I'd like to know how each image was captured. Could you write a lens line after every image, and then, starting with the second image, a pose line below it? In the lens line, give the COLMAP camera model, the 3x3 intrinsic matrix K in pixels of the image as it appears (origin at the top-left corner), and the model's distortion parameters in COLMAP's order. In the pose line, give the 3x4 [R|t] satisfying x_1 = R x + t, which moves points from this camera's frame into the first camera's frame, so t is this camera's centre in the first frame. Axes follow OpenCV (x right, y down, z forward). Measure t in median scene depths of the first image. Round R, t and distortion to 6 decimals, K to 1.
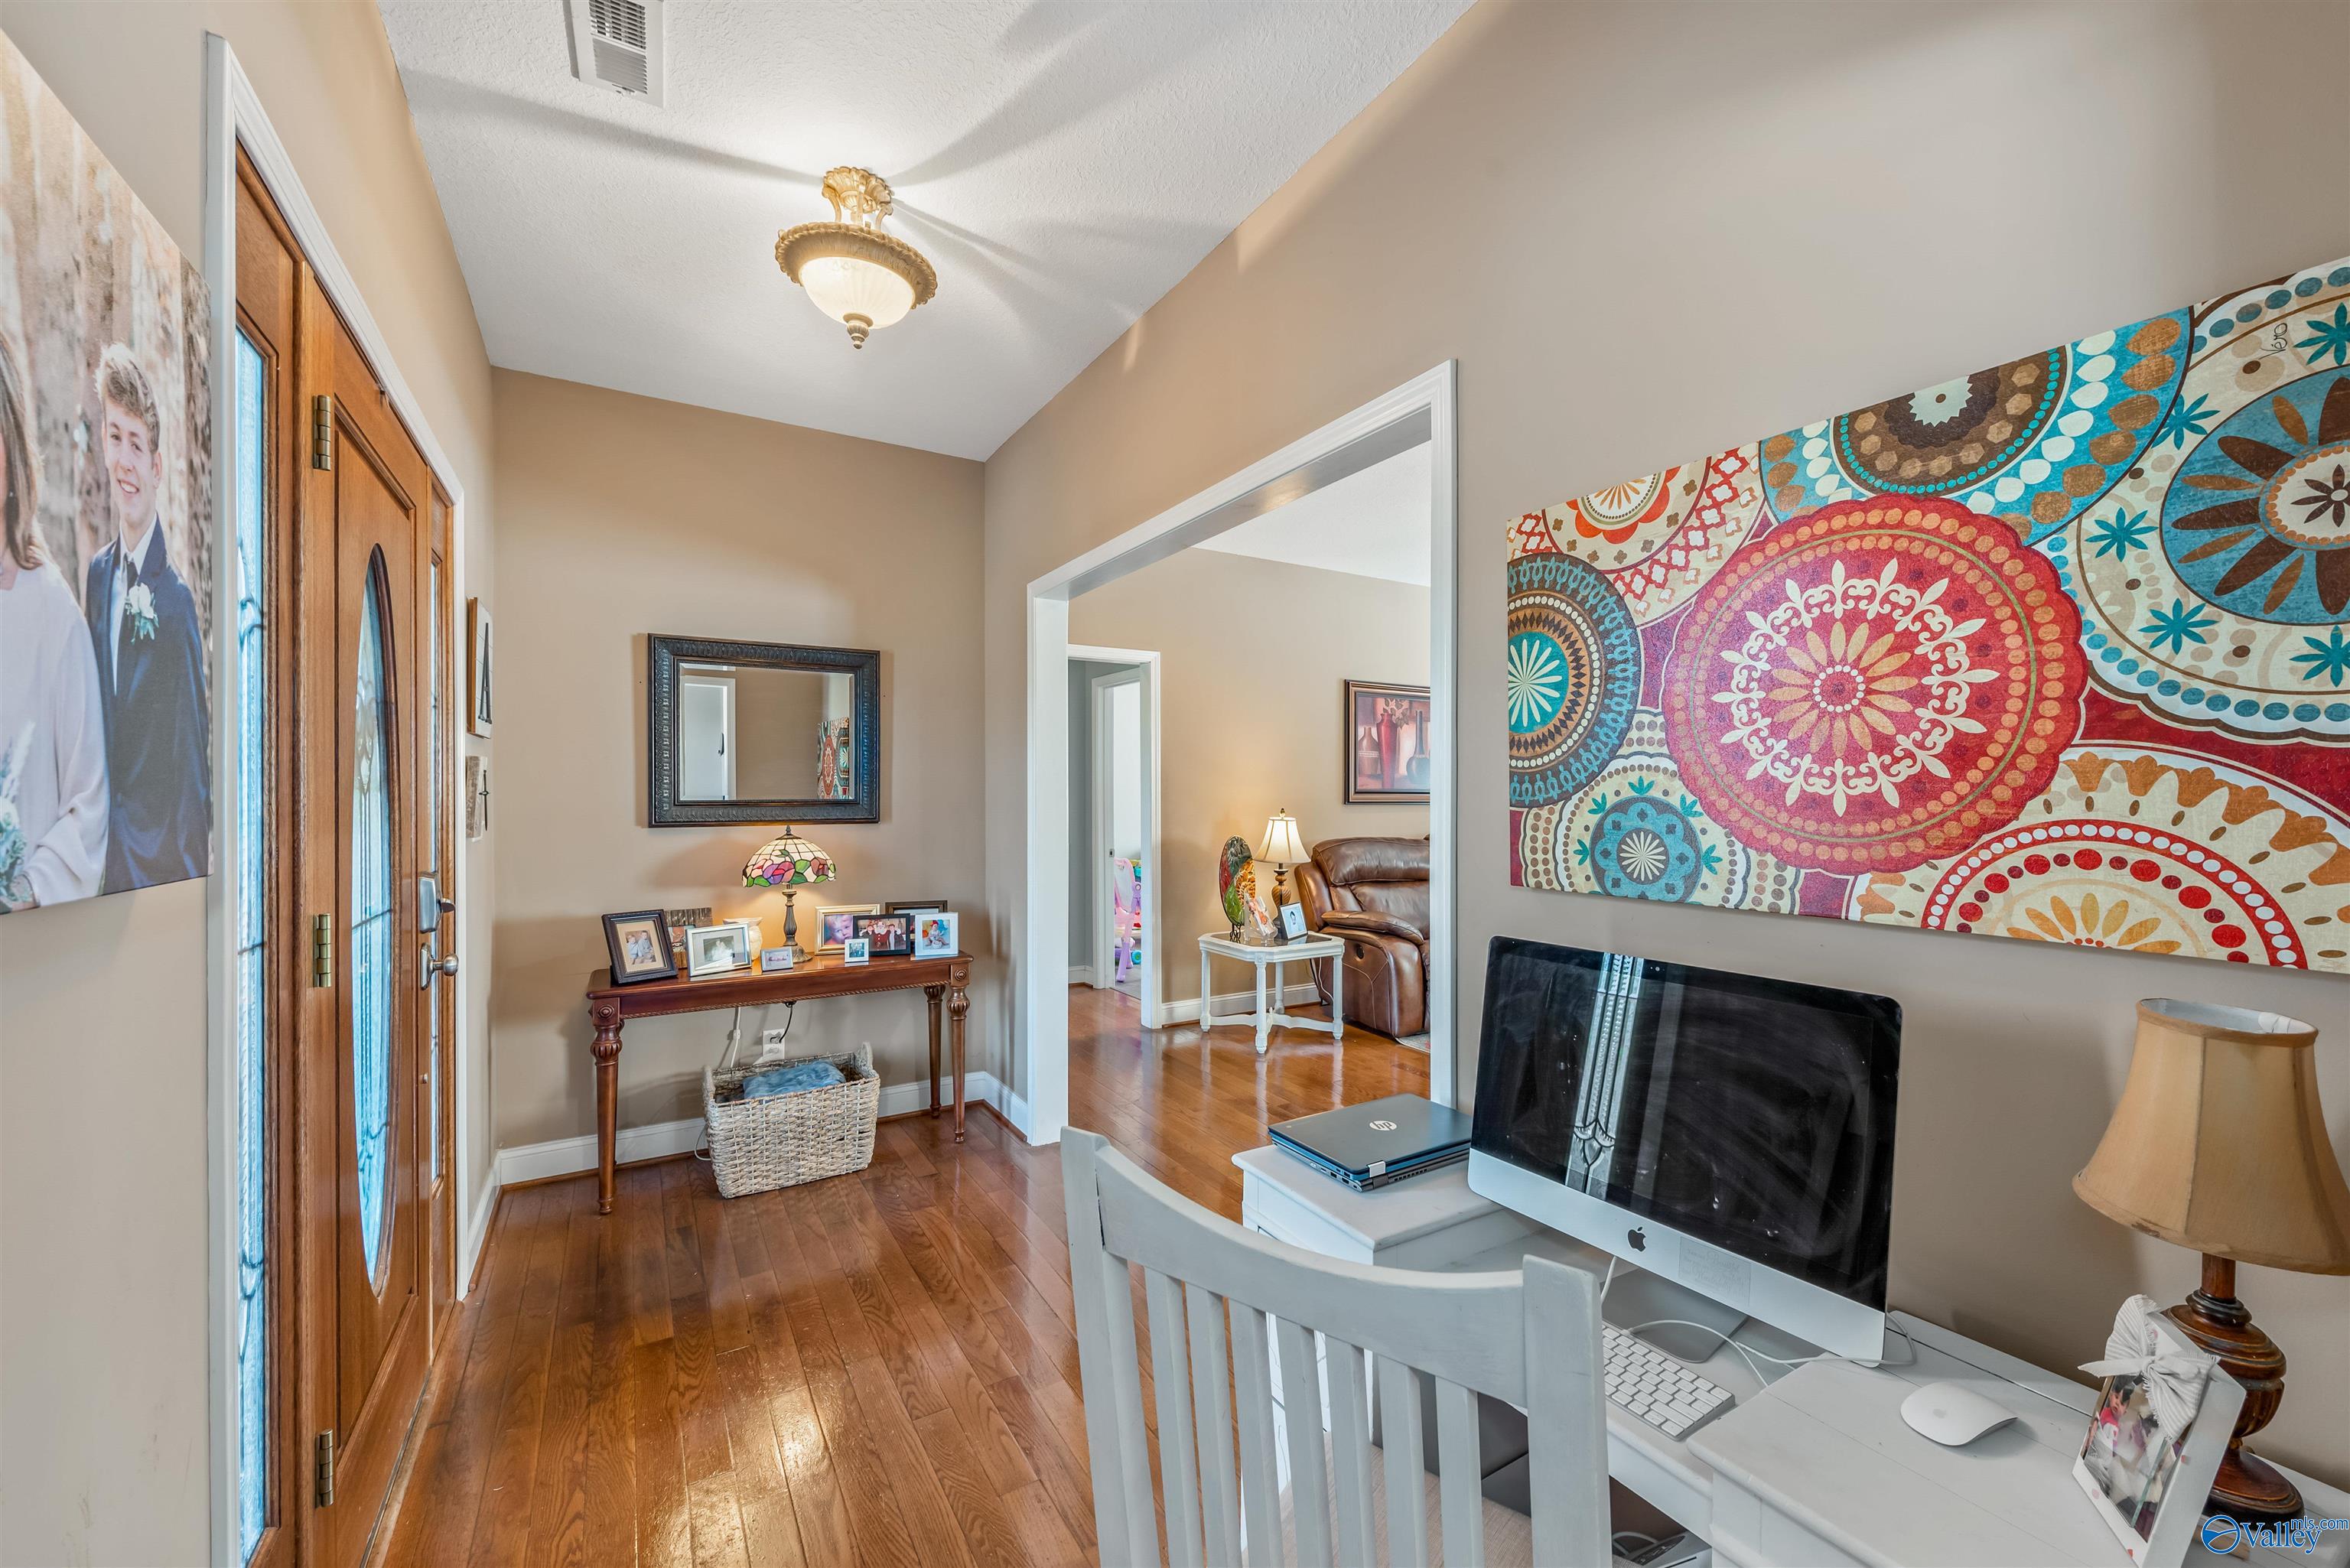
lens RADIAL K [[919.4, 0, 1172.6], [0, 919.4, 792.9], [0, 0, 1]] dist [0.005610, -0.001291]
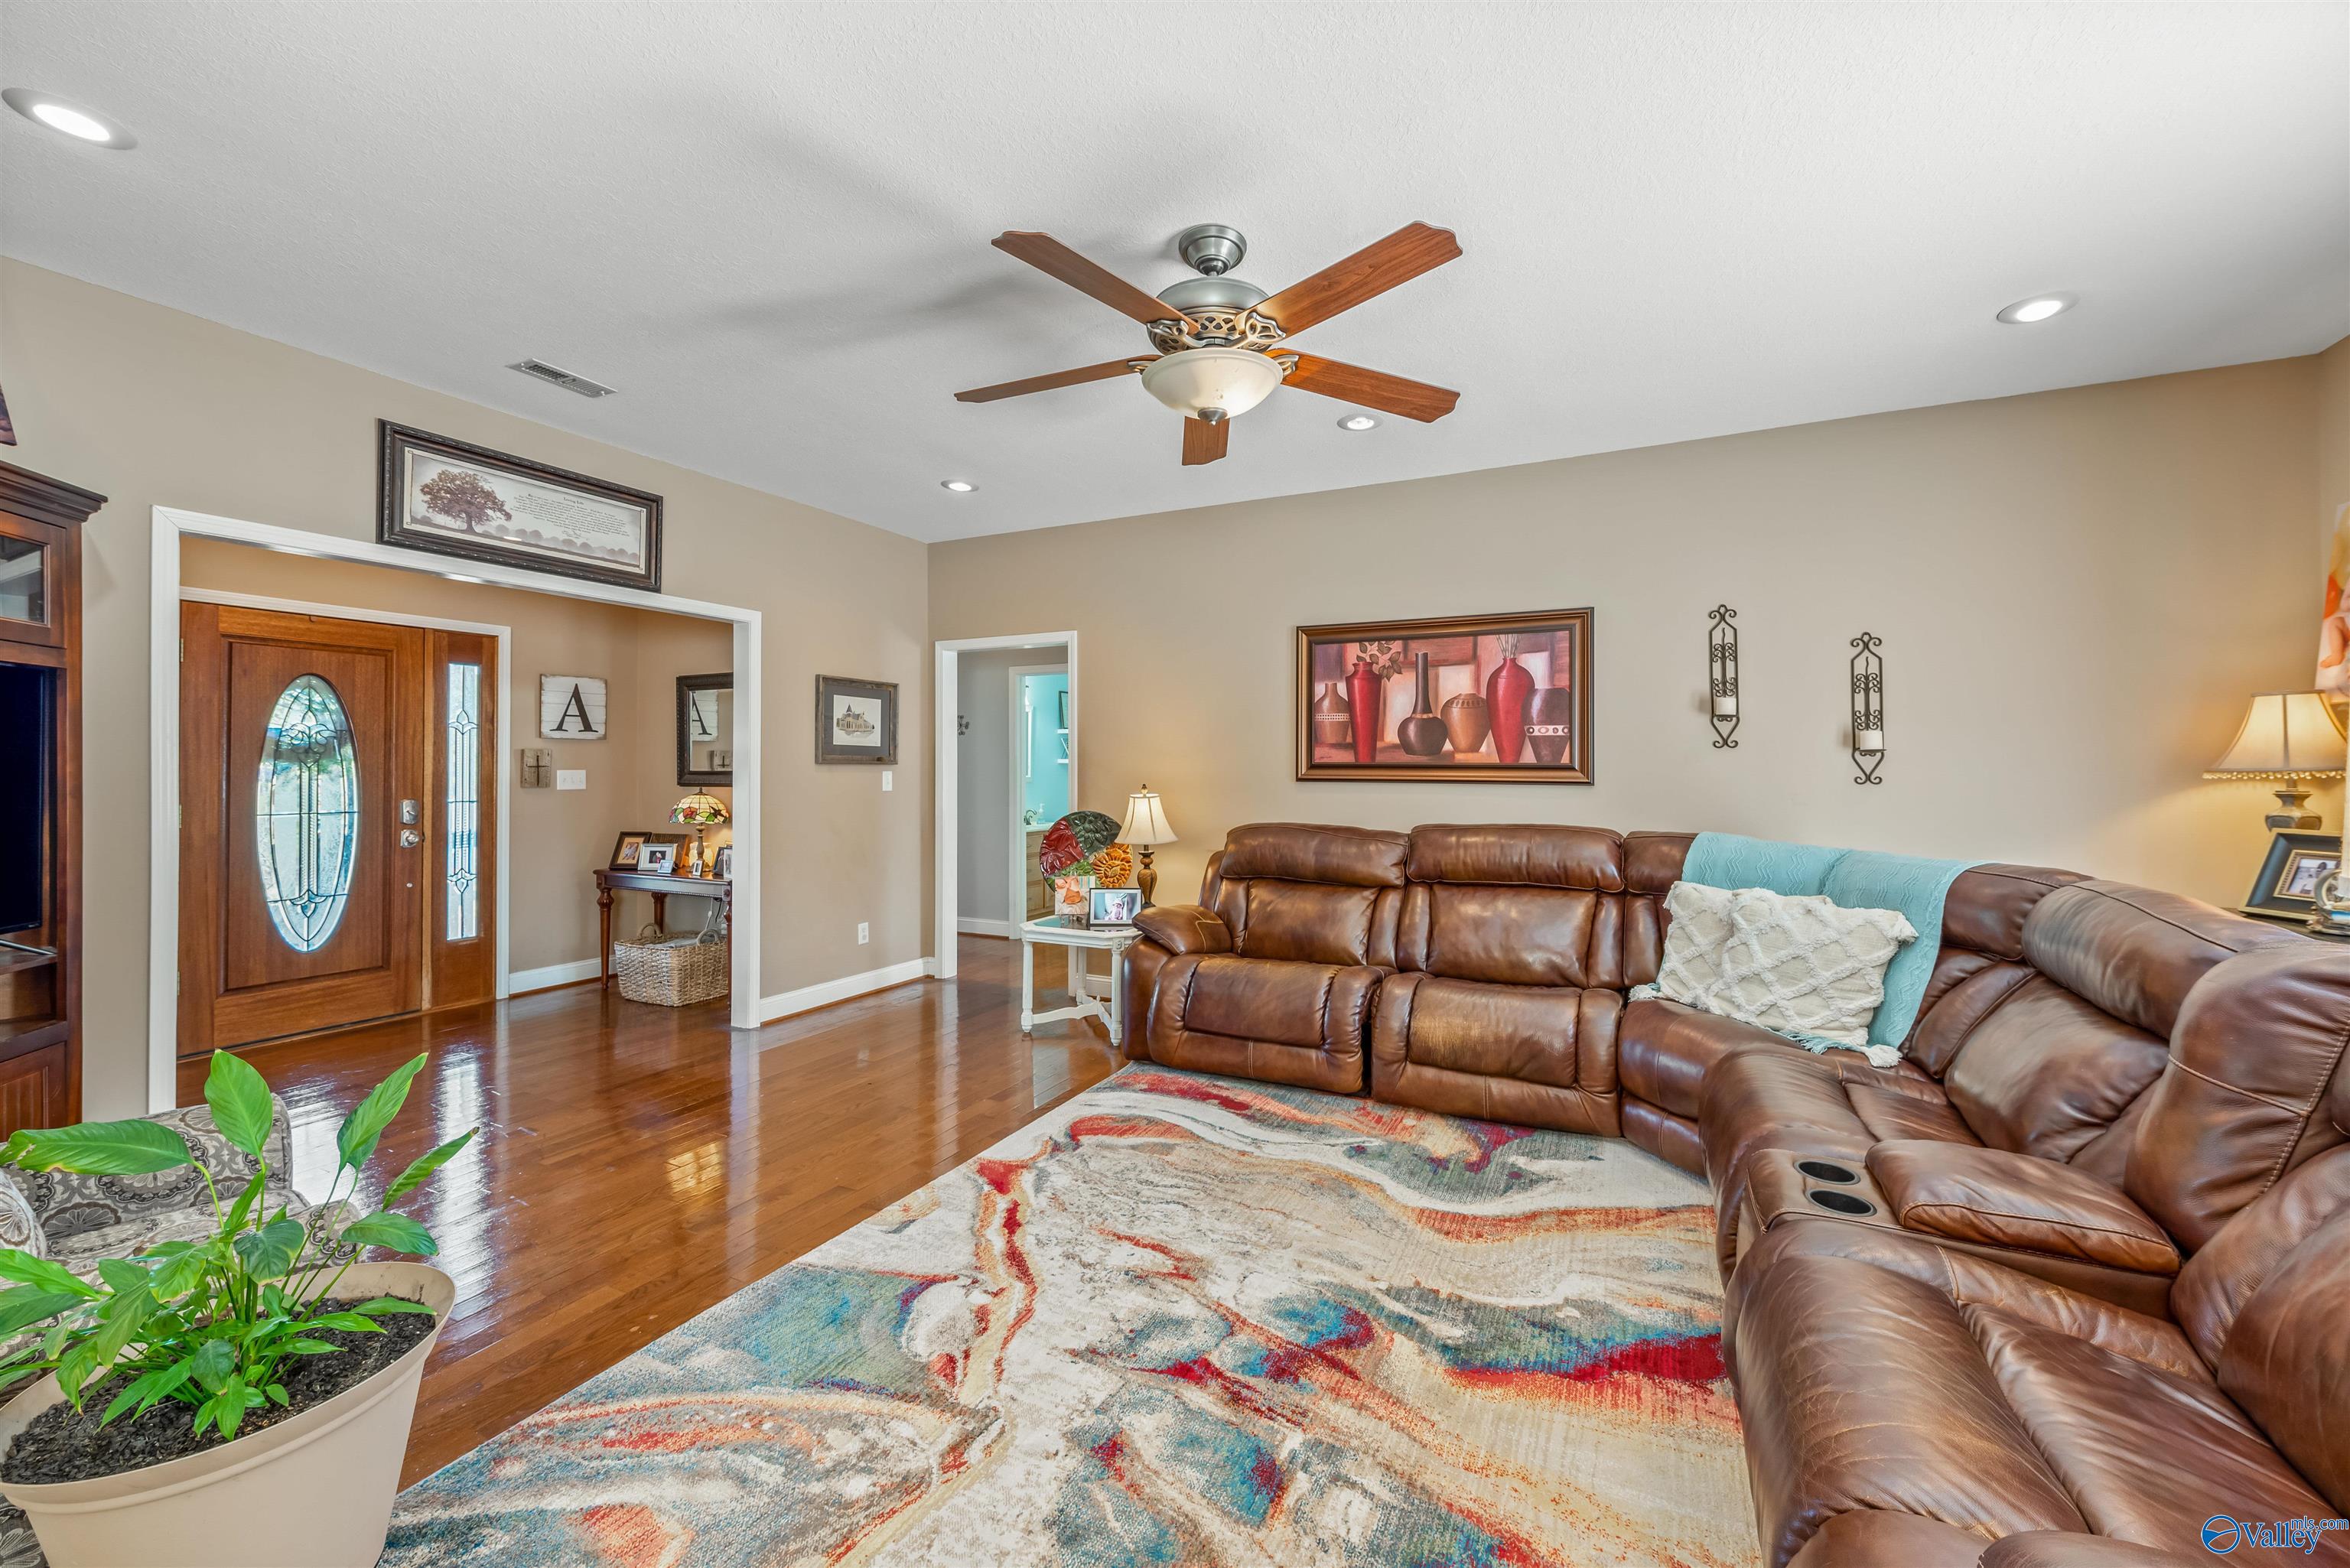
lens RADIAL K [[919.4, 0, 1210.7], [0, 919.4, 773.8], [0, 0, 1]] dist [0.005610, -0.001291]
pose [[0.568048, 0.011699, -0.822912, 0.797244], [0.004442, 0.999841, 0.017280, -0.008287], [0.822983, -0.013471, 0.567906, 0.469704]]
